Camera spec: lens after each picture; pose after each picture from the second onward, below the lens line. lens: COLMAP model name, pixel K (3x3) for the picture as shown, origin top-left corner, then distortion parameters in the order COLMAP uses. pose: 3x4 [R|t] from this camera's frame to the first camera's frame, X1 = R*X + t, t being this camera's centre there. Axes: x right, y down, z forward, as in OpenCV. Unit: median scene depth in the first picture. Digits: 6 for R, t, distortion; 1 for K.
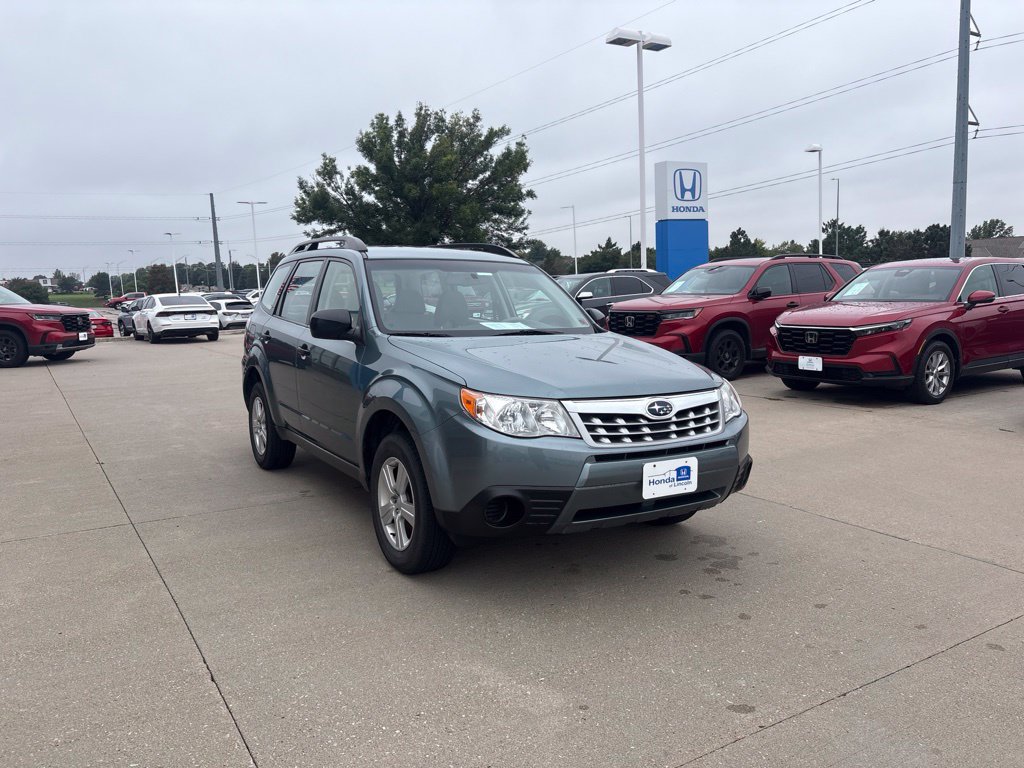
lens RADIAL K [[775.3, 0, 513.9], [0, 775.3, 385.3], [0, 0, 1]] dist [0.019523, -0.017539]
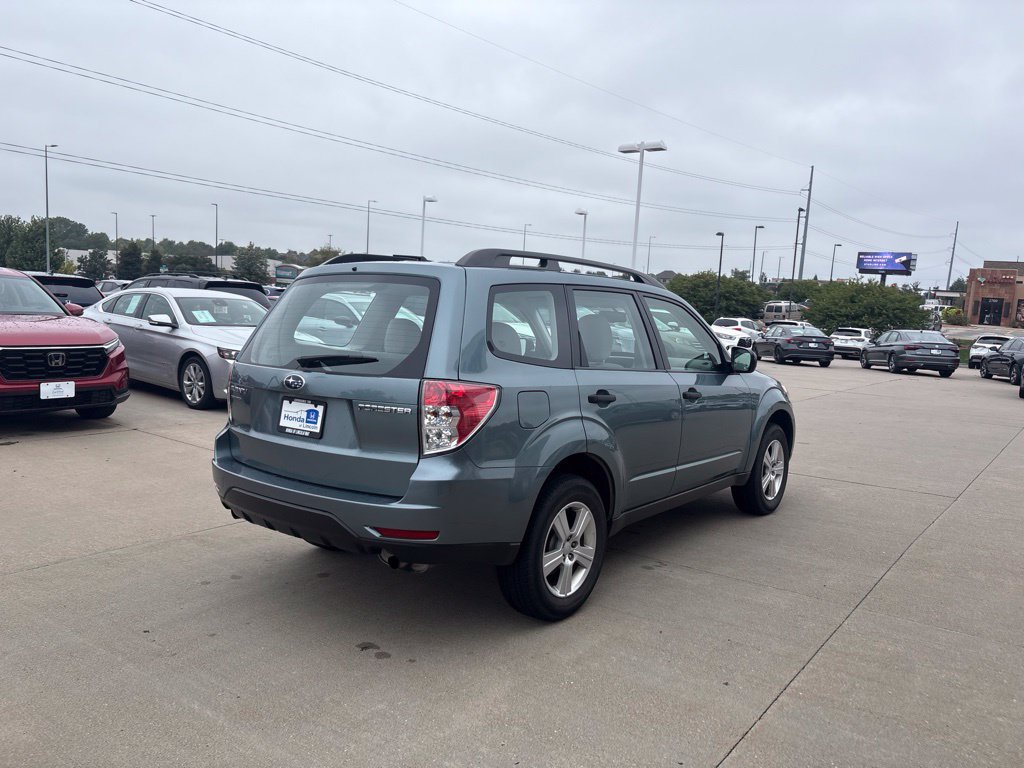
lens RADIAL K [[775.3, 0, 512.9], [0, 775.3, 397.9], [0, 0, 1]] dist [0.019523, -0.017539]
pose [[-0.346281, -0.111216, 0.931515, -0.313725], [0.076838, 0.986249, 0.146315, -0.057264], [-0.934979, 0.122242, -0.332974, 0.444888]]
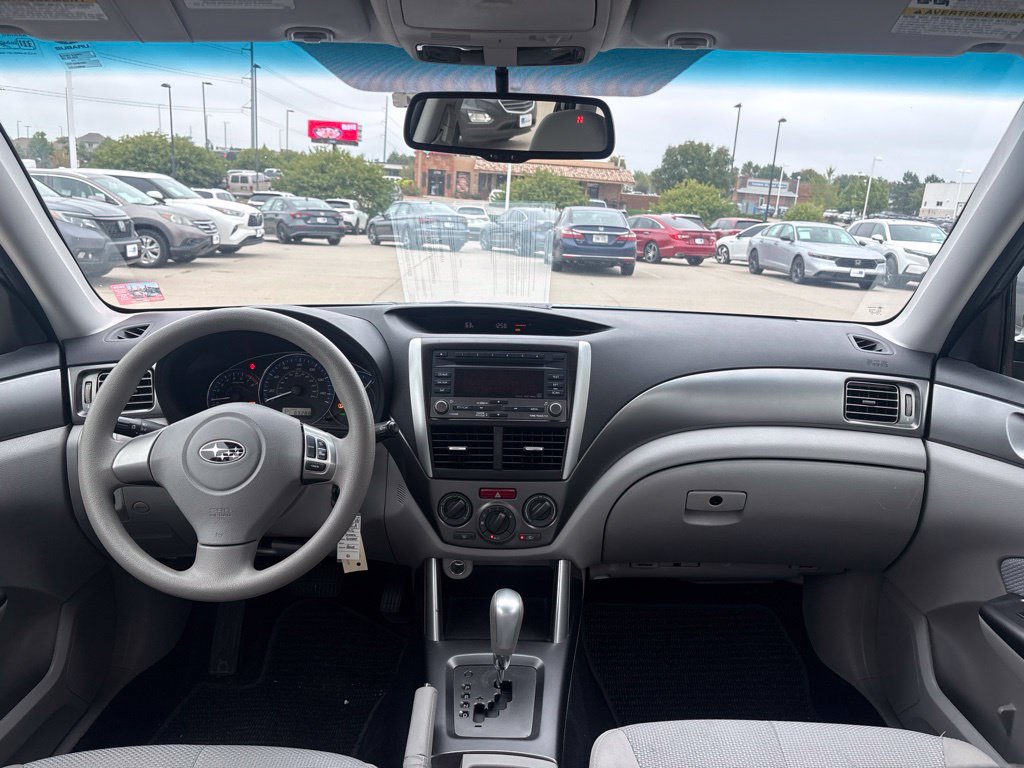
lens RADIAL K [[775.3, 0, 513.8], [0, 775.3, 393.4], [0, 0, 1]] dist [0.019523, -0.017539]
pose [[-0.854847, -0.144429, 0.498374, -0.049041], [0.035104, 0.942182, 0.333258, -0.040750], [-0.517692, 0.302380, -0.800351, 0.340848]]
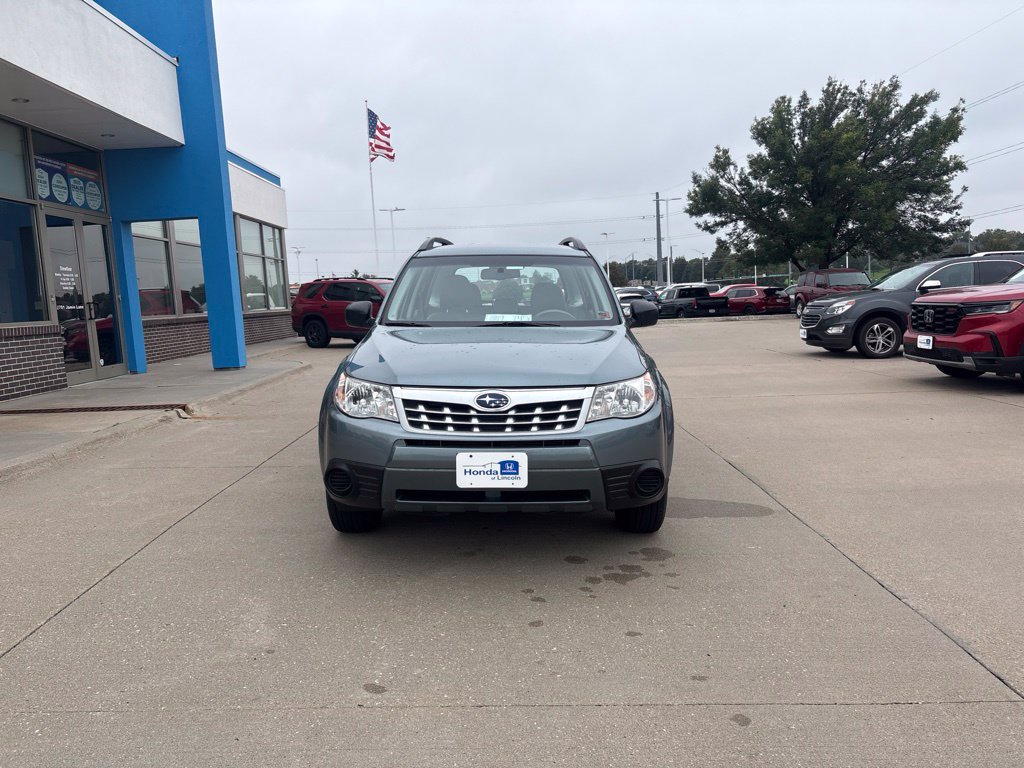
lens RADIAL K [[775.3, 0, 506.6], [0, 775.3, 381.1], [0, 0, 1]] dist [0.019523, -0.017539]
pose [[0.845690, 0.053421, -0.530994, 0.149328], [-0.051539, 0.998502, 0.018372, -0.002999], [0.531181, 0.011830, 0.847176, 0.033416]]
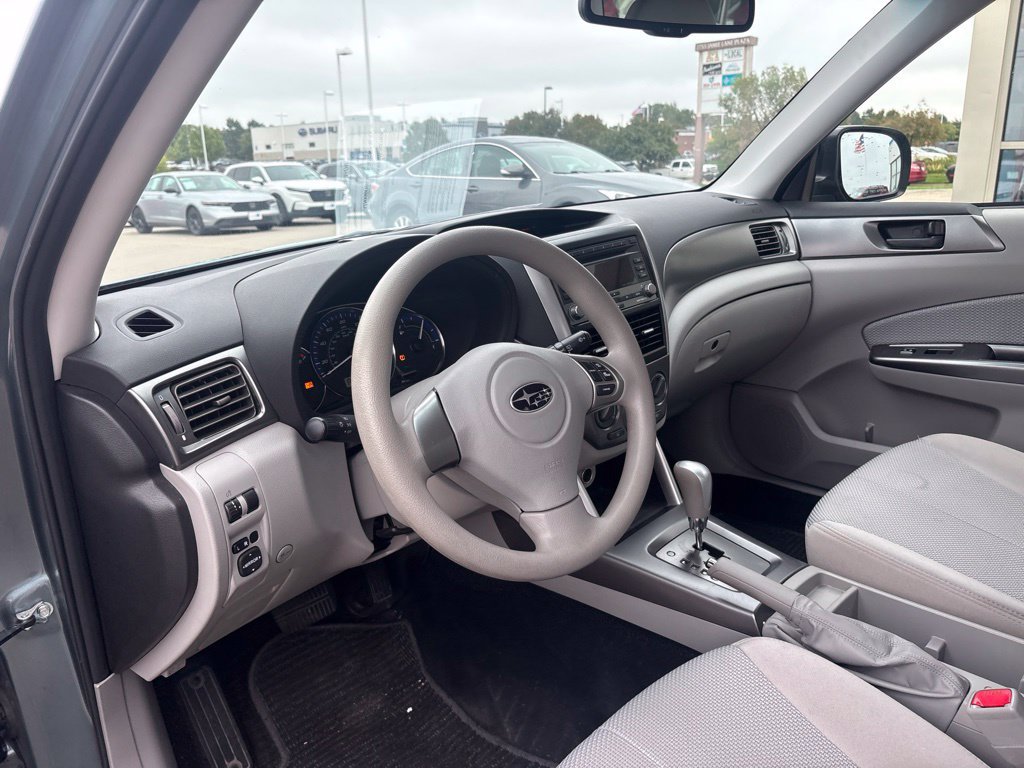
lens RADIAL K [[775.3, 0, 516.7], [0, 775.3, 388.5], [0, 0, 1]] dist [0.019523, -0.017539]
pose [[-0.968071, 0.129919, -0.214382, 0.011697], [0.032008, 0.912279, 0.408317, -0.037460], [0.248625, 0.388418, -0.887309, 0.348304]]
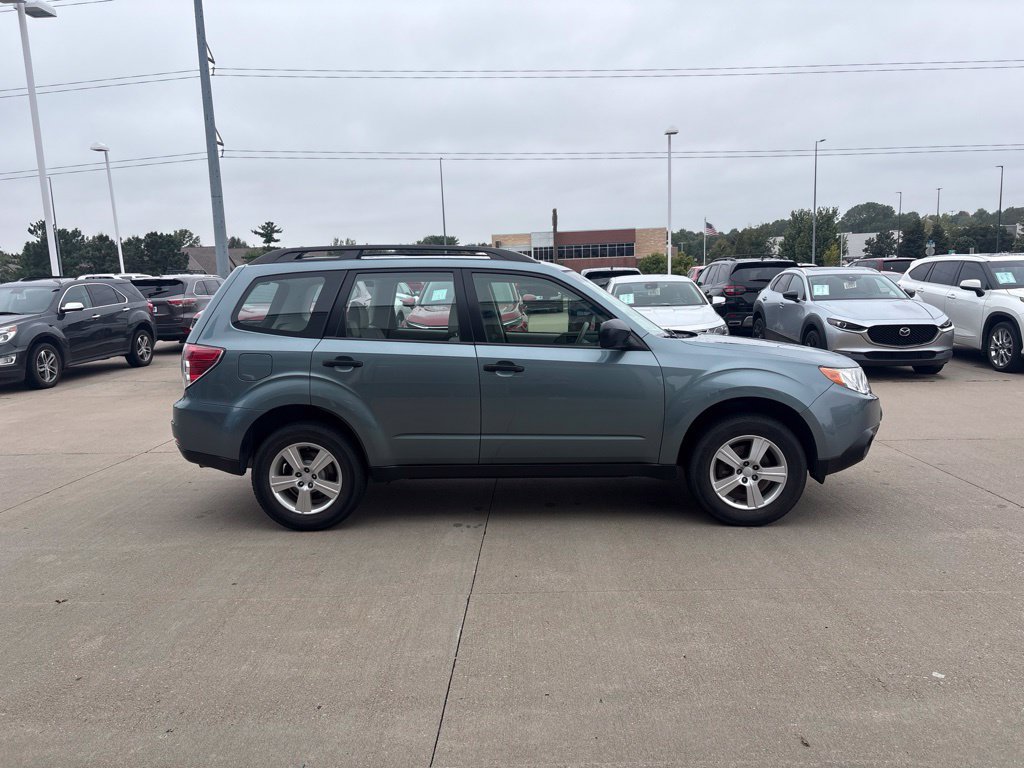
lens RADIAL K [[775.3, 0, 510.5], [0, 775.3, 397.8], [0, 0, 1]] dist [0.019523, -0.017539]
pose [[0.567447, -0.126370, 0.813655, -0.303862], [0.119229, 0.990349, 0.070662, -0.021624], [-0.814732, 0.056915, 0.577038, 0.133232]]
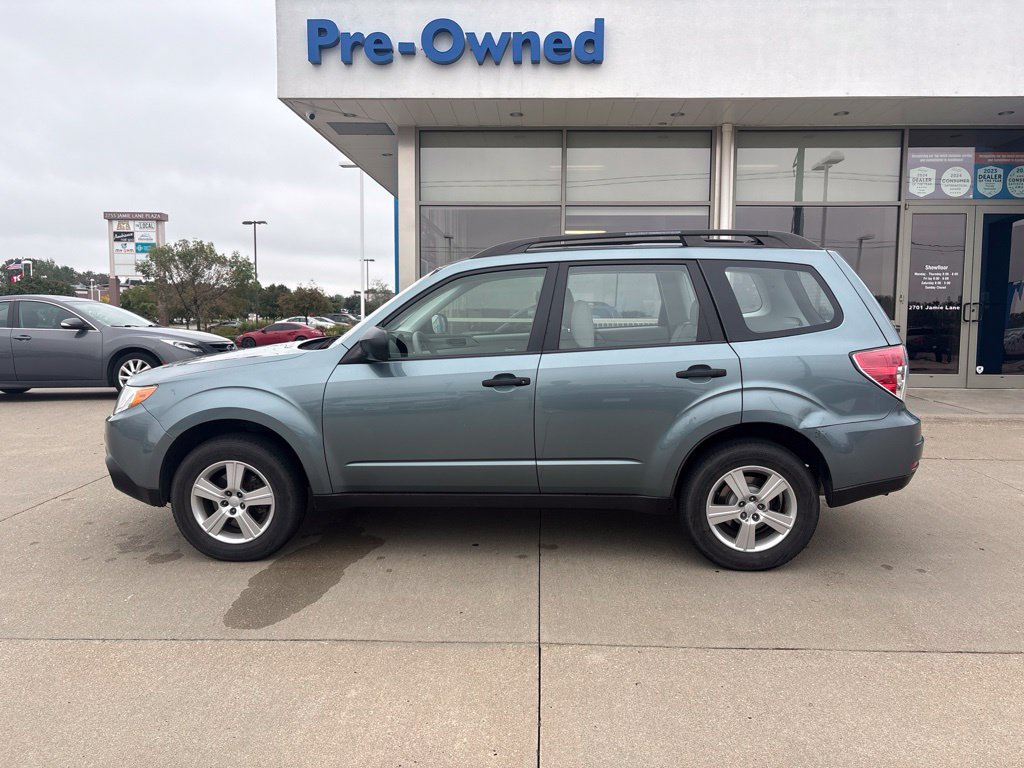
lens RADIAL K [[775.3, 0, 514.2], [0, 775.3, 387.7], [0, 0, 1]] dist [0.019523, -0.017539]
pose [[-0.567451, 0.107404, -0.816372, 0.201371], [-0.091407, 0.977112, 0.192087, -0.061947], [0.818318, 0.183622, -0.544645, 0.478676]]
